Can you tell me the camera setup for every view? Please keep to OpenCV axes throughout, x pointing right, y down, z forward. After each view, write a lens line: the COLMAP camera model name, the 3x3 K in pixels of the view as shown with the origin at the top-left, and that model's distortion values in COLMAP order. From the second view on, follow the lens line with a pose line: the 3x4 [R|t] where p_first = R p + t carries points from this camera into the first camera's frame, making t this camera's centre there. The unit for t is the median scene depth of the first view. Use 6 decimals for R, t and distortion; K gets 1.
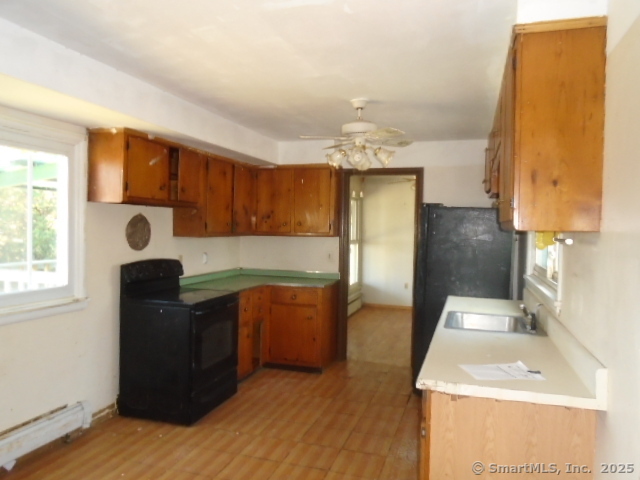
lens RADIAL K [[484.5, 0, 321.6], [0, 484.5, 239.2], [0, 0, 1]] dist [-0.026362, 0.011601]
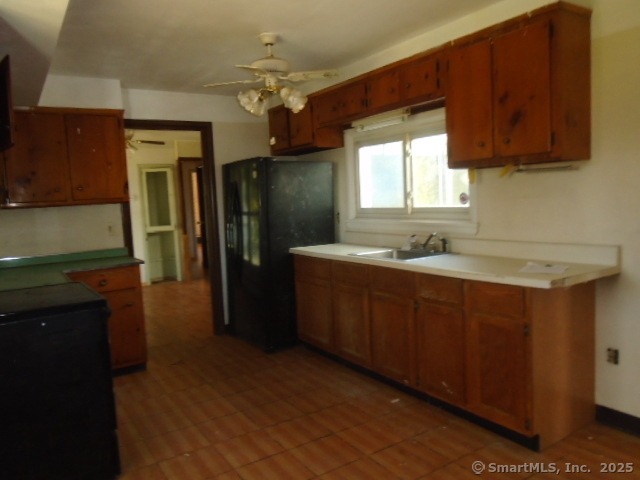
lens RADIAL K [[484.5, 0, 319.1], [0, 484.5, 239.7], [0, 0, 1]] dist [-0.026362, 0.011601]
pose [[0.639879, -0.118688, 0.759255, -0.564800], [0.079641, 0.992923, 0.088096, 0.016402], [-0.764338, 0.004097, 0.644803, 0.345493]]
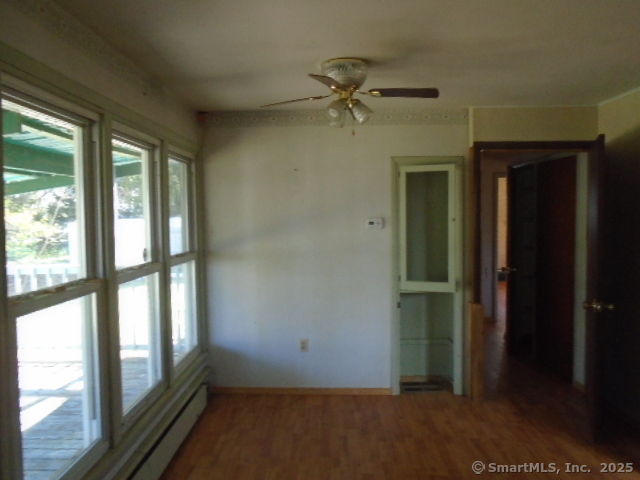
lens RADIAL K [[484.5, 0, 319.3], [0, 484.5, 235.8], [0, 0, 1]] dist [-0.026362, 0.011601]
pose [[0.962093, -0.038496, 0.269990, 0.170136], [0.033450, 0.999170, 0.023265, -0.049194], [-0.270661, -0.013352, 0.962582, 1.397537]]
